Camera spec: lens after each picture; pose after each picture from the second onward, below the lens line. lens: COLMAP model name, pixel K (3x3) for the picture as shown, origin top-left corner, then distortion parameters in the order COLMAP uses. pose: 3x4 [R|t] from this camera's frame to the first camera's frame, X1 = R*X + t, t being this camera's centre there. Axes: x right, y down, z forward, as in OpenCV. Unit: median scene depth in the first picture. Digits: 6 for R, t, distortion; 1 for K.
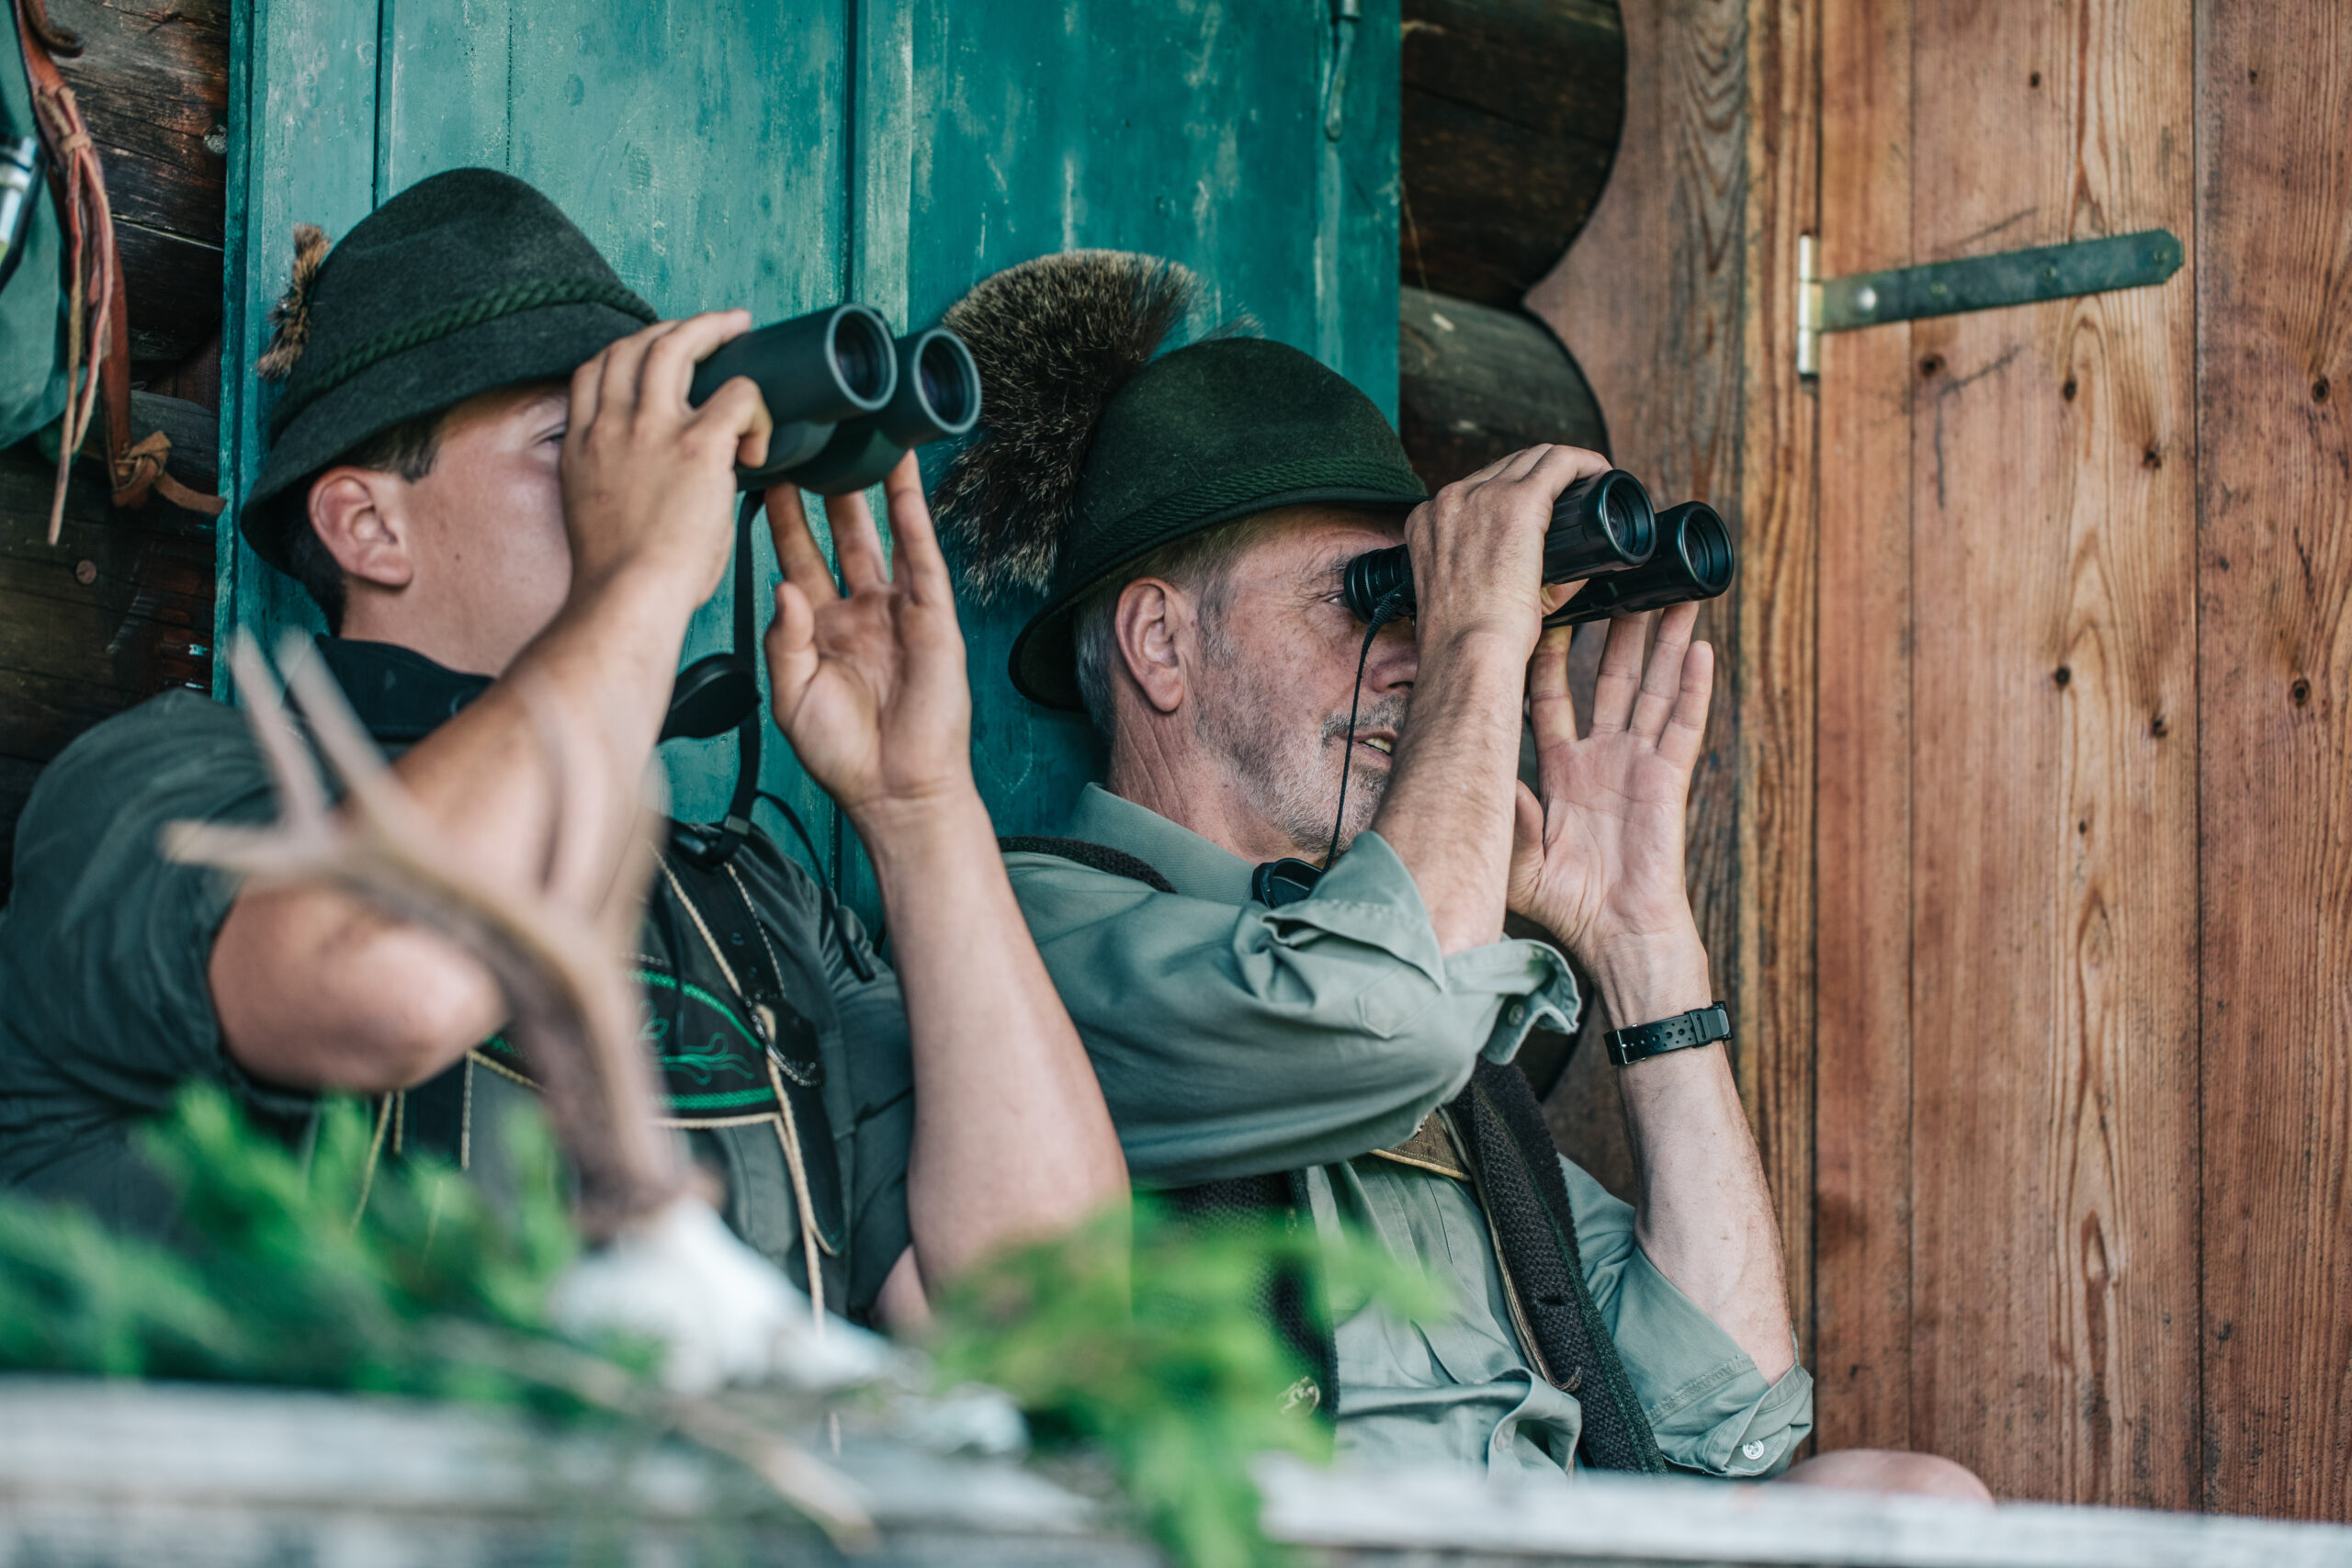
lens RADIAL K [[6729.5, 0, 1176.0], [0, 6729.5, 784.0], [0, 0, 1]] dist [-0.094787, 1.167467]
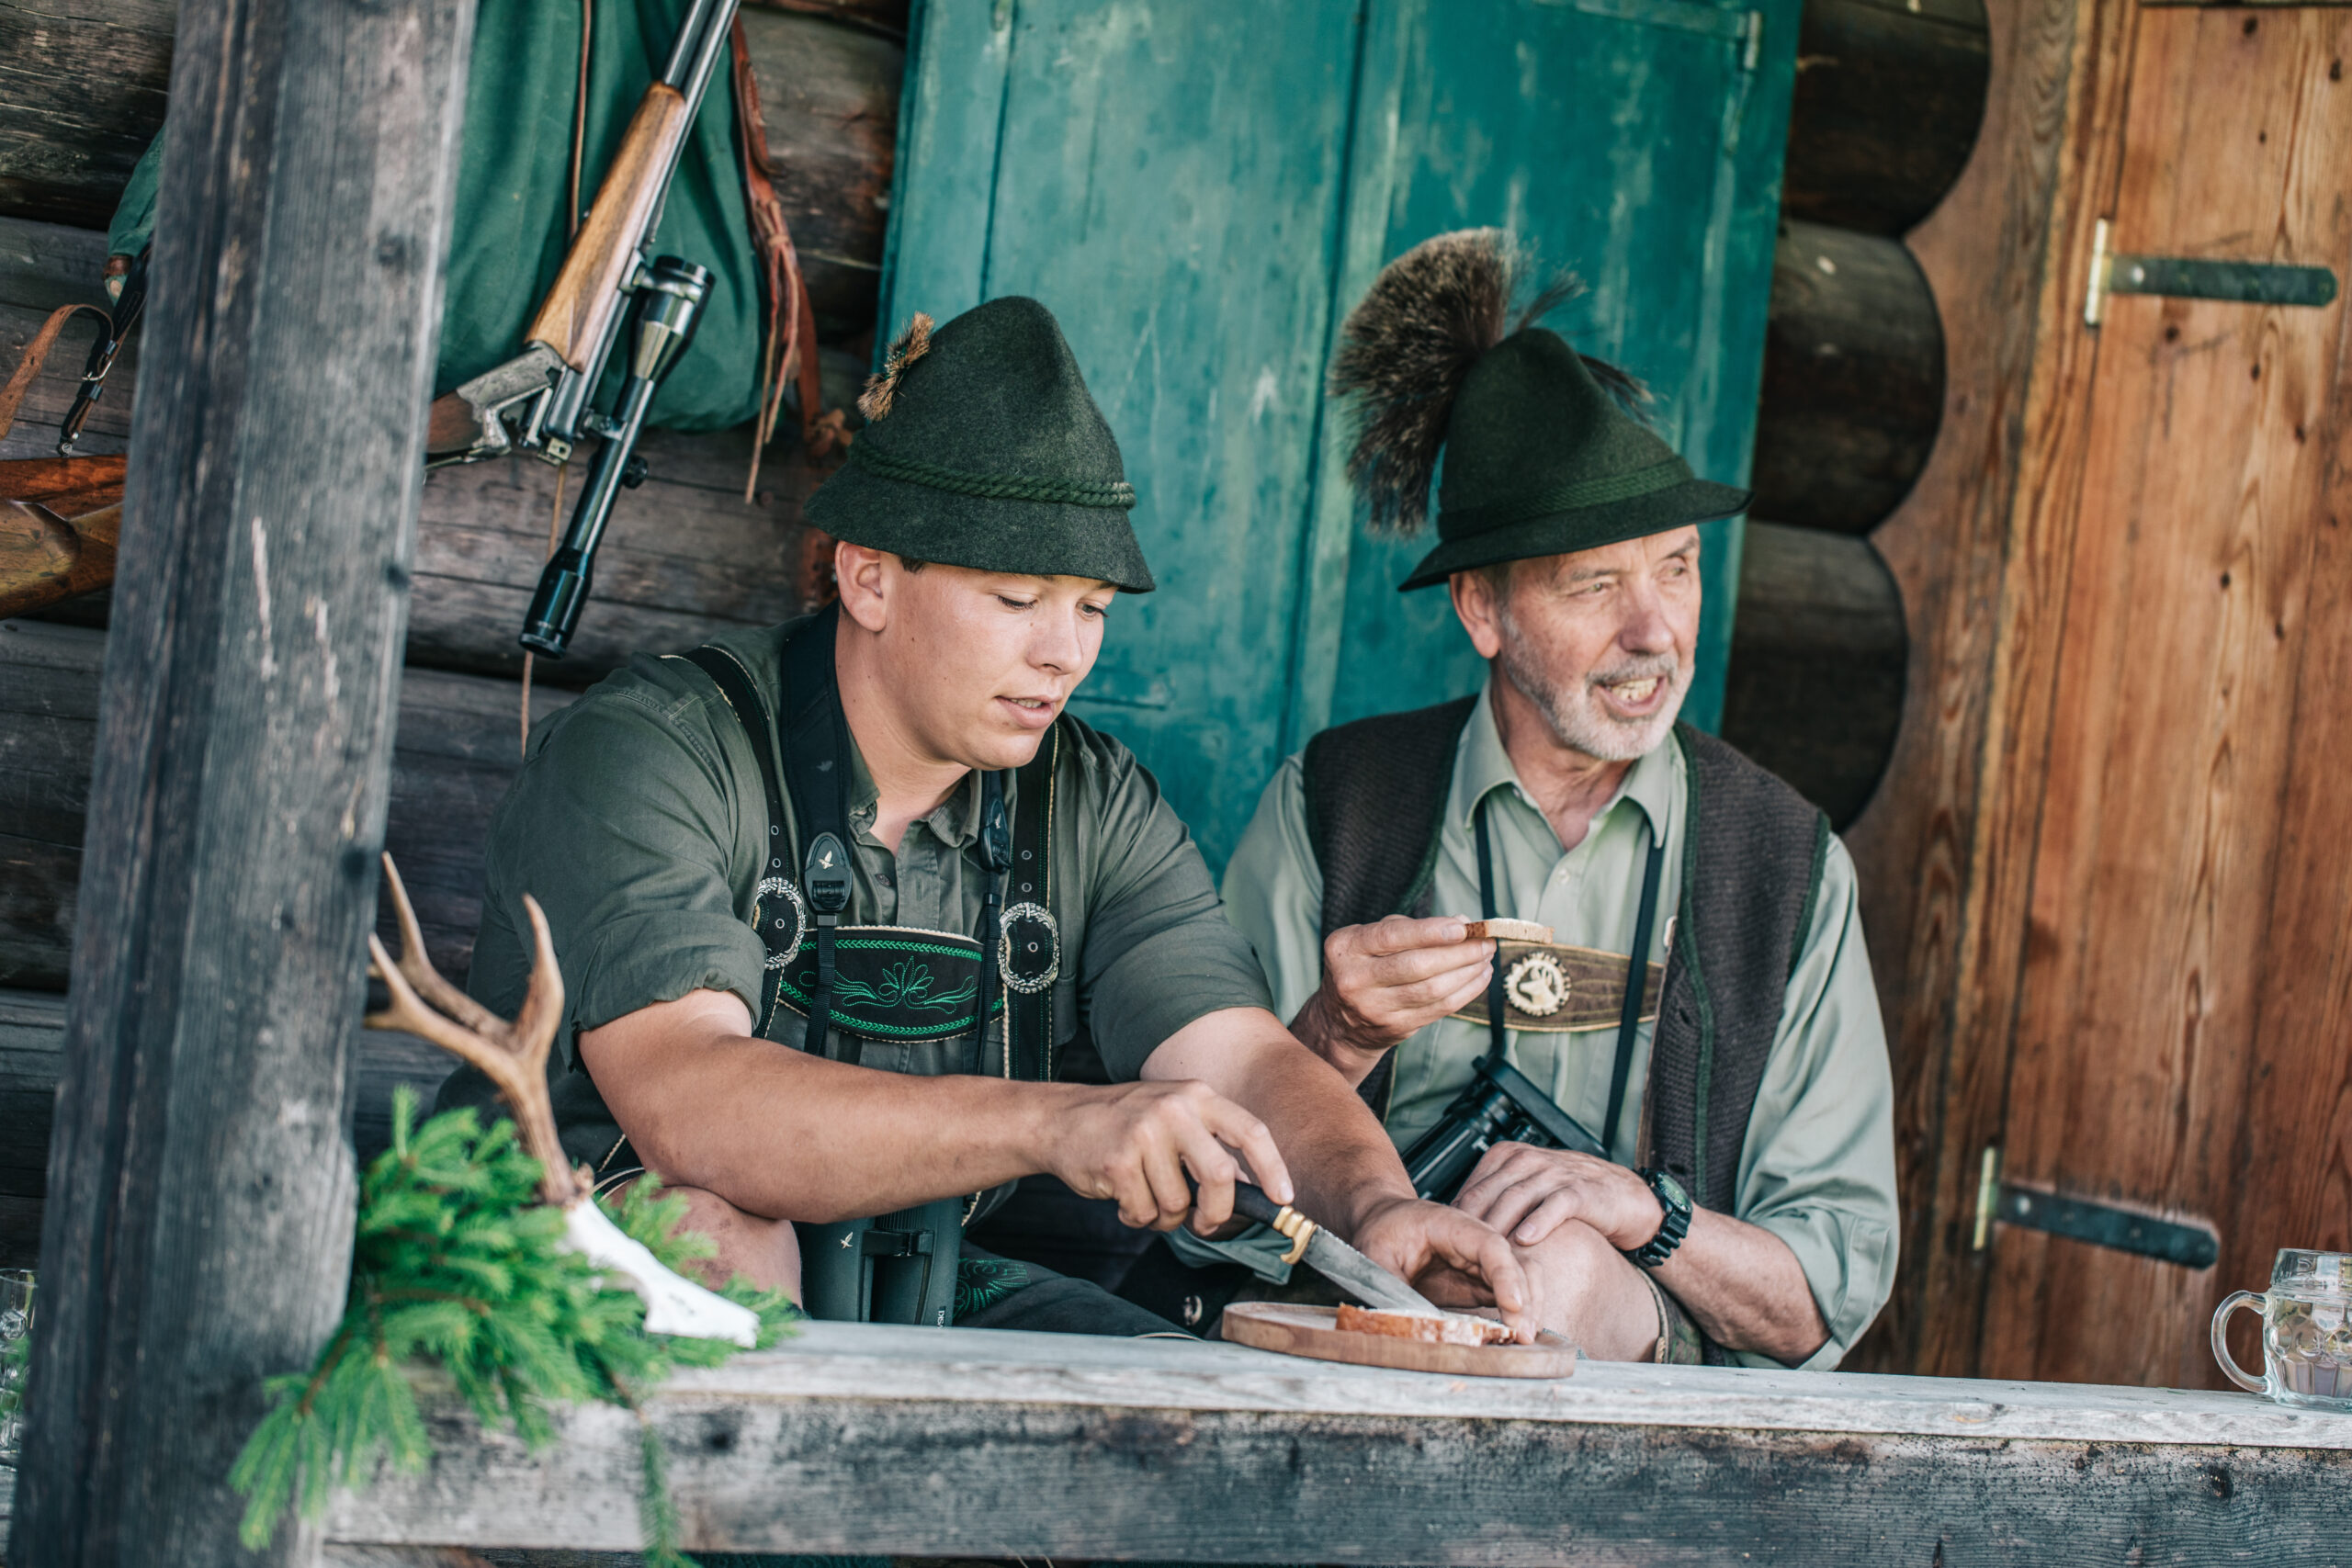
lens RADIAL K [[6729.5, 0, 1176.0], [0, 6729.5, 784.0], [0, 0, 1]] dist [-0.094787, 1.167467]
pose [[0.977440, 0.102791, -0.184511, 0.179723], [-0.072244, 0.983601, 0.165256, -0.187476], [0.198472, -0.148198, 0.968838, -0.391181]]
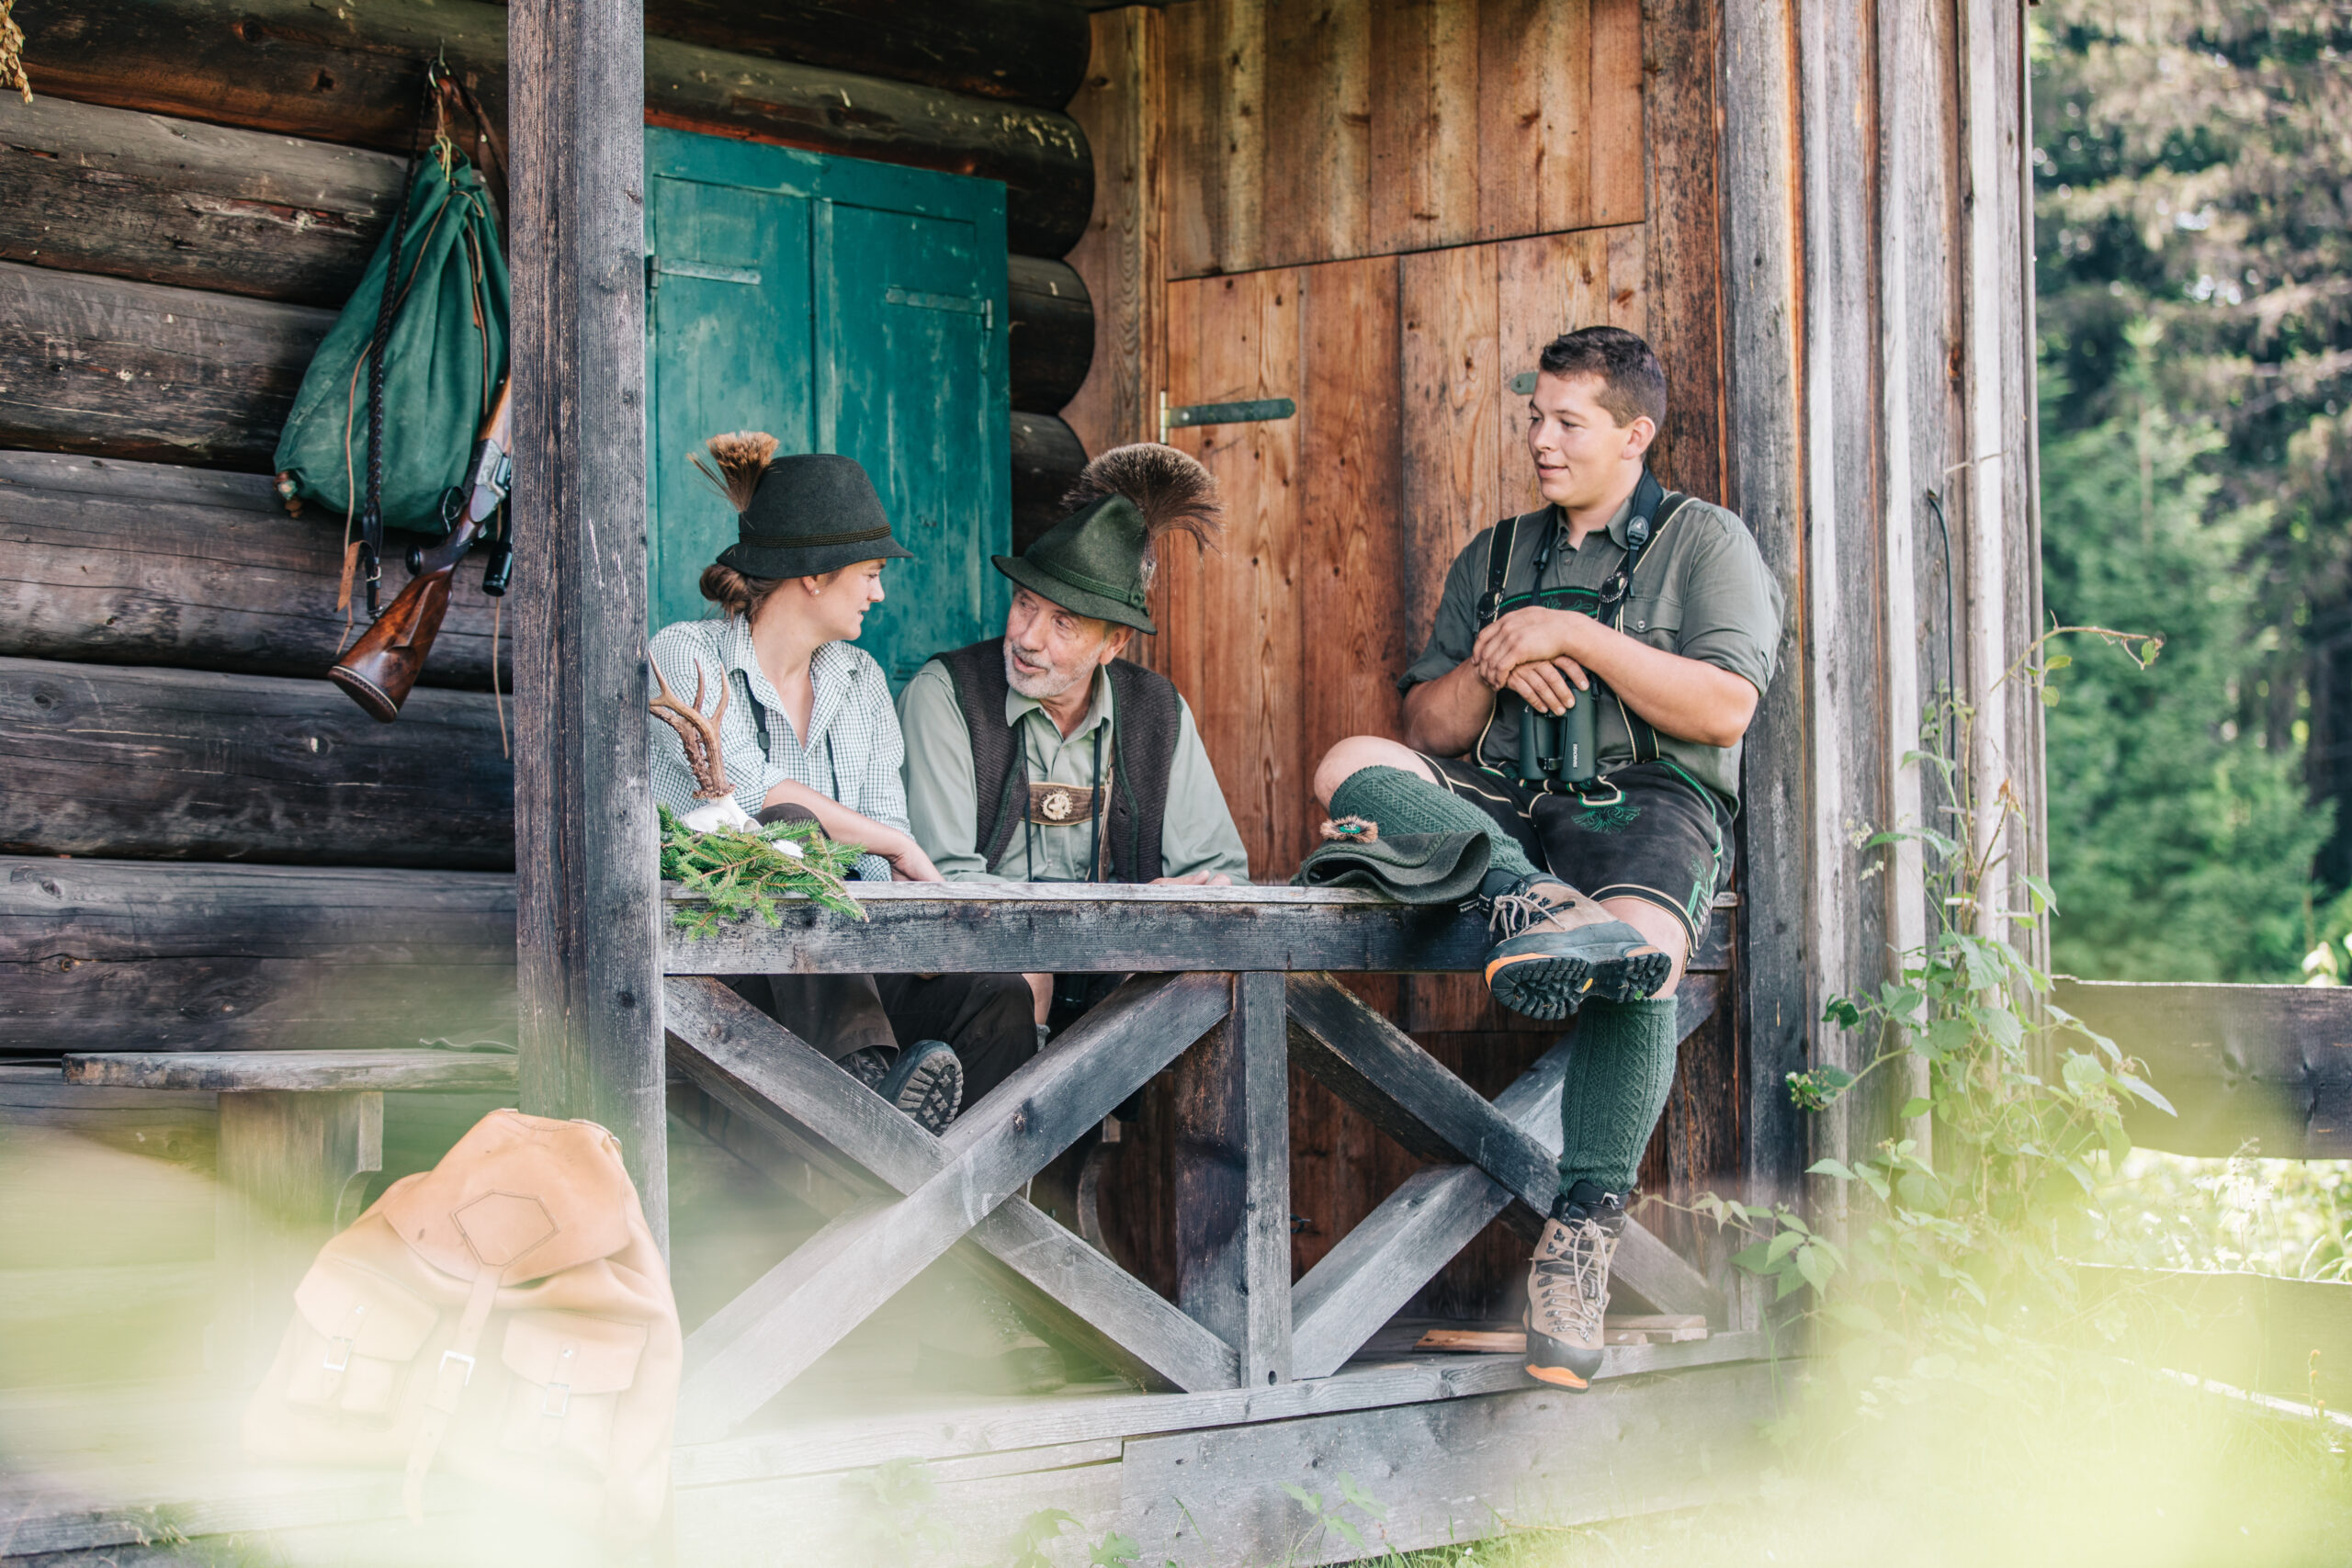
lens RADIAL K [[5062.9, 0, 1176.0], [0, 5062.9, 784.0], [0, 0, 1]] dist [-0.078160, -0.092823]
pose [[0.998325, -0.025021, 0.052167, -0.010390], [0.019380, 0.994181, 0.105965, -0.144590], [-0.054515, -0.104777, 0.993000, -1.053974]]
